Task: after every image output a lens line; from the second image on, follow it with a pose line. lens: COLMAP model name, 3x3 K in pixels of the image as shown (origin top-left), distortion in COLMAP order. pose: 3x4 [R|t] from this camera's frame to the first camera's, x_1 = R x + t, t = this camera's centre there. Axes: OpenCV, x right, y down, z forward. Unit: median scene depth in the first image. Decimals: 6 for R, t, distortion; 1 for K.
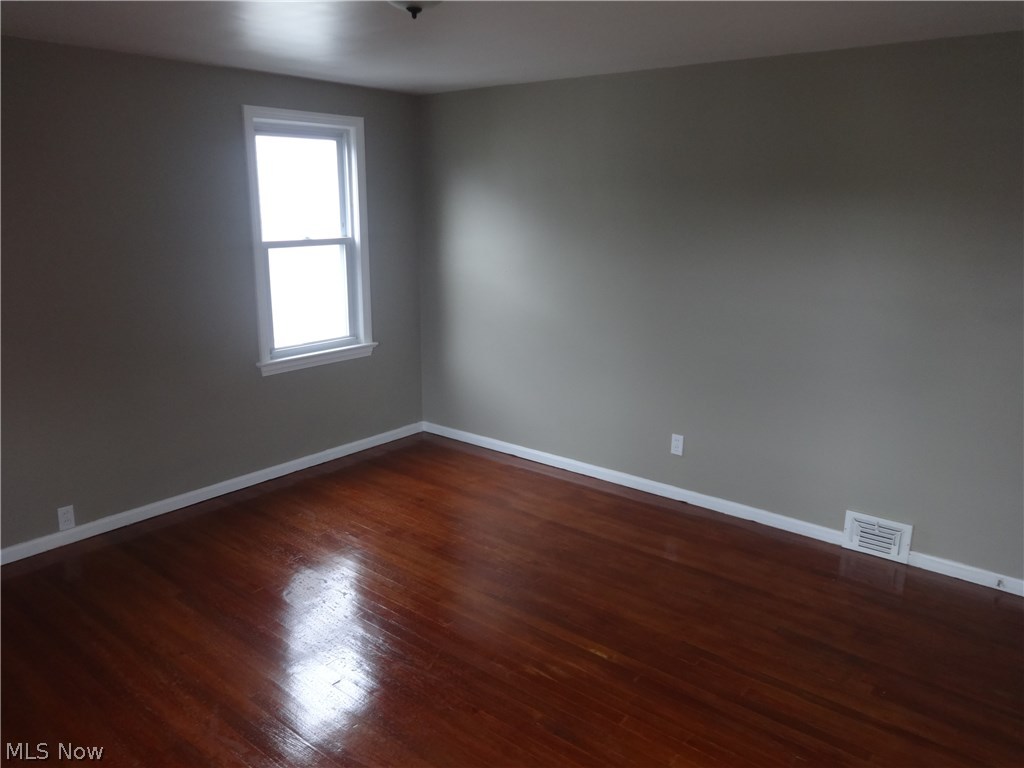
lens RADIAL K [[766.1, 0, 513.4], [0, 766.1, 381.2], [0, 0, 1]] dist [-0.004660, 0.001722]
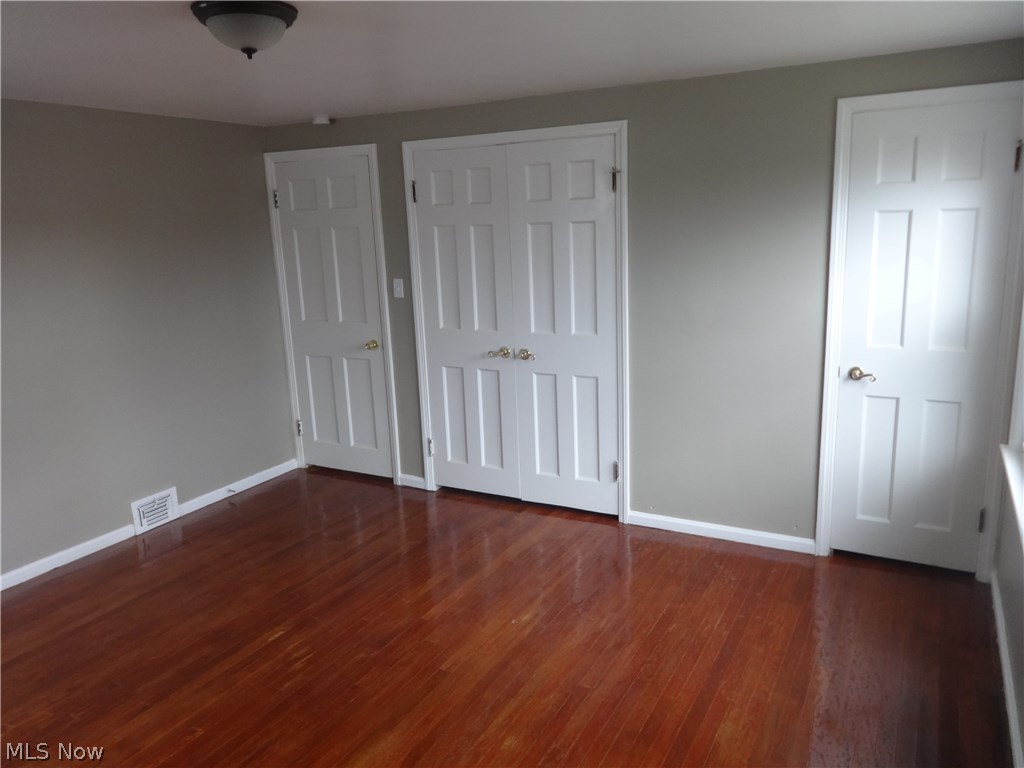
lens RADIAL K [[766.1, 0, 507.1], [0, 766.1, 383.5], [0, 0, 1]] dist [-0.004660, 0.001722]
pose [[-0.171378, -0.214459, 0.961580, -0.669387], [0.267487, 0.929230, 0.254917, -0.129519], [-0.948198, 0.300898, -0.101884, 0.483930]]
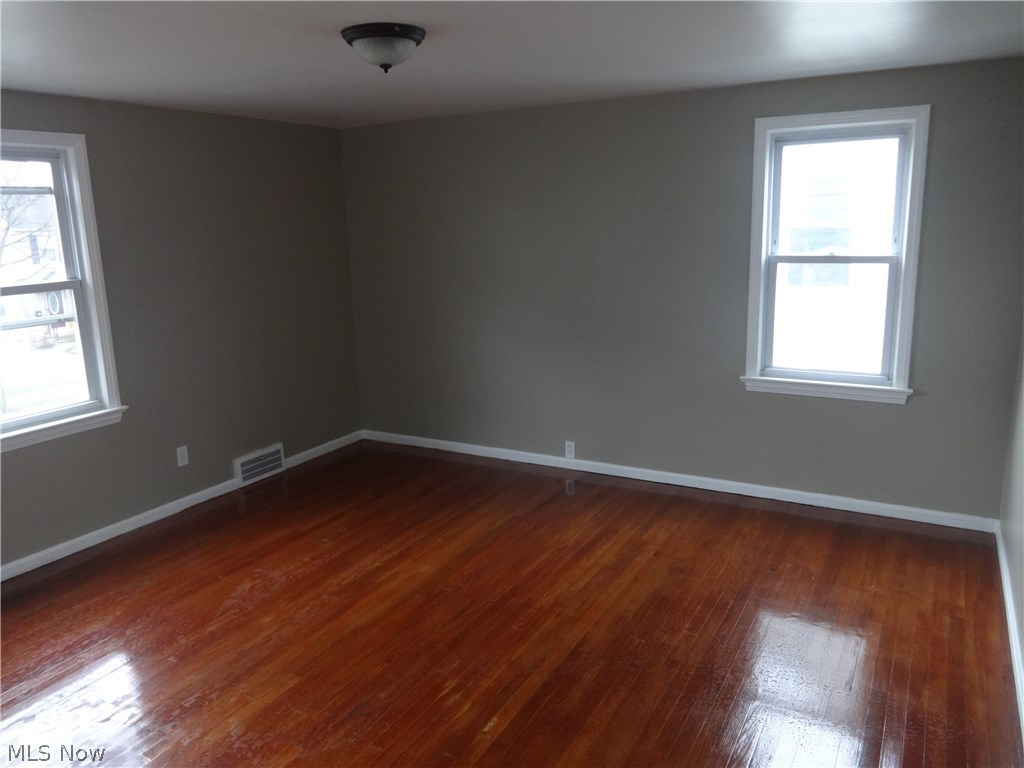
lens RADIAL K [[766.1, 0, 508.4], [0, 766.1, 383.8], [0, 0, 1]] dist [-0.004660, 0.001722]
pose [[0.162438, 0.199515, -0.966337, 0.634176], [-0.205024, 0.964794, 0.164733, -0.125467], [0.965184, 0.171363, 0.197625, 0.550309]]
